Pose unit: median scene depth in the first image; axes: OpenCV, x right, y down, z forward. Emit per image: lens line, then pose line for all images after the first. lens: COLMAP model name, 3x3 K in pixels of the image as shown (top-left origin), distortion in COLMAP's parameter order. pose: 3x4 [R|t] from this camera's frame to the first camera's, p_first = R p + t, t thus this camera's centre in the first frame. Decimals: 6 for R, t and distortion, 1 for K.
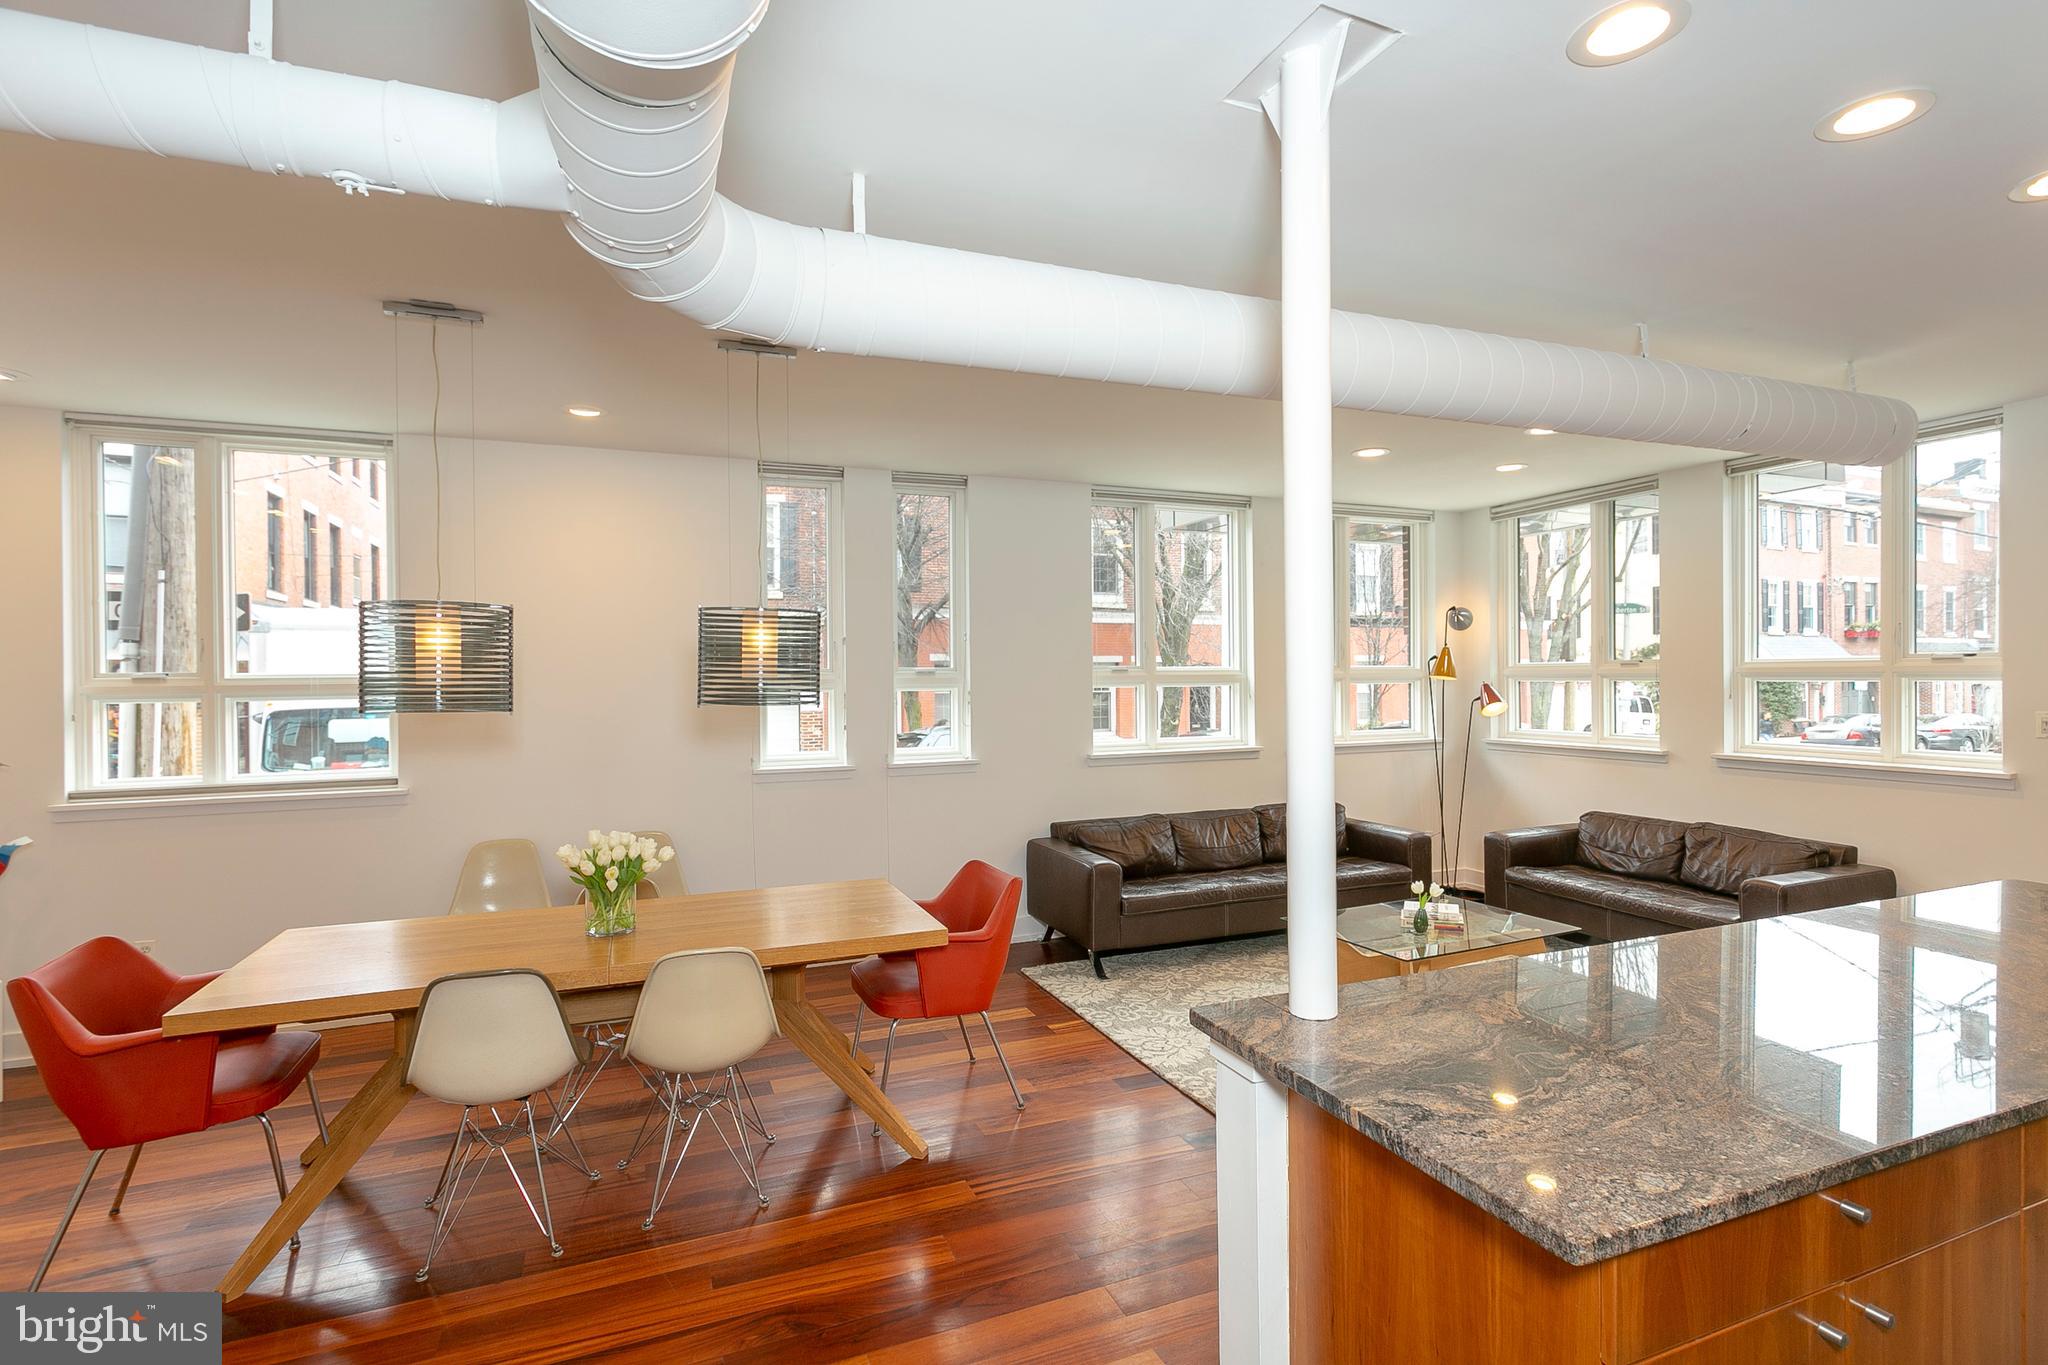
lens RADIAL K [[972.7, 0, 1028.7], [0, 972.7, 683.1], [0, 0, 1]] dist [0.005293, 0.000755]
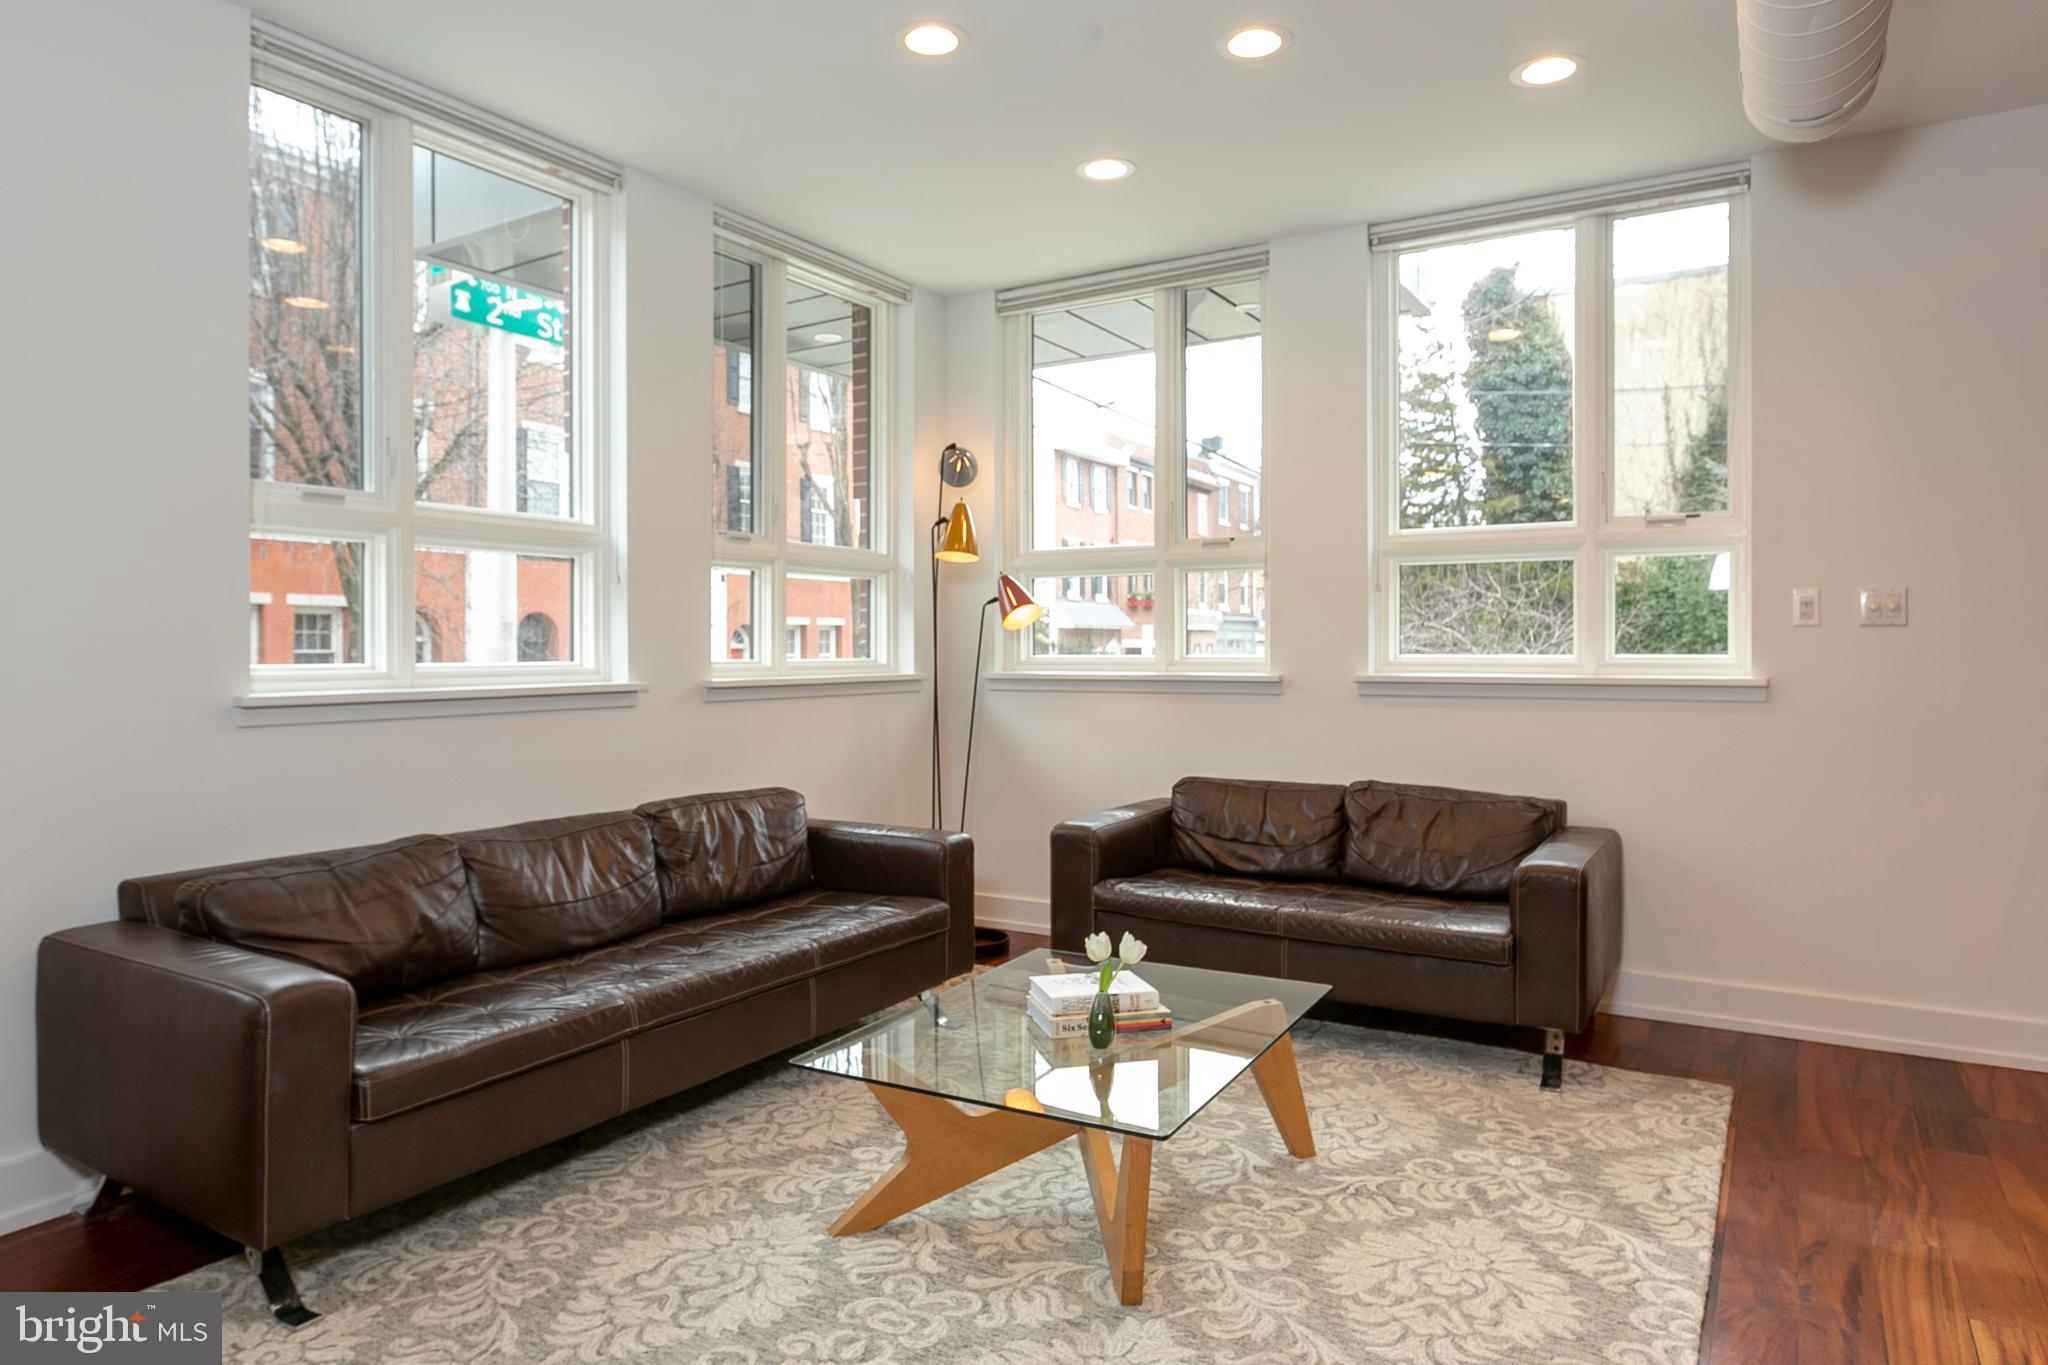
lens RADIAL K [[1276.6, 0, 975.4], [0, 1276.6, 658.6], [0, 0, 1]] dist [-0.009571, 0.001055]
pose [[0.821611, 0.003676, 0.570037, 0.014867], [-0.003281, 0.999993, -0.001719, 0.061611], [-0.570040, -0.000458, 0.821617, 0.435698]]
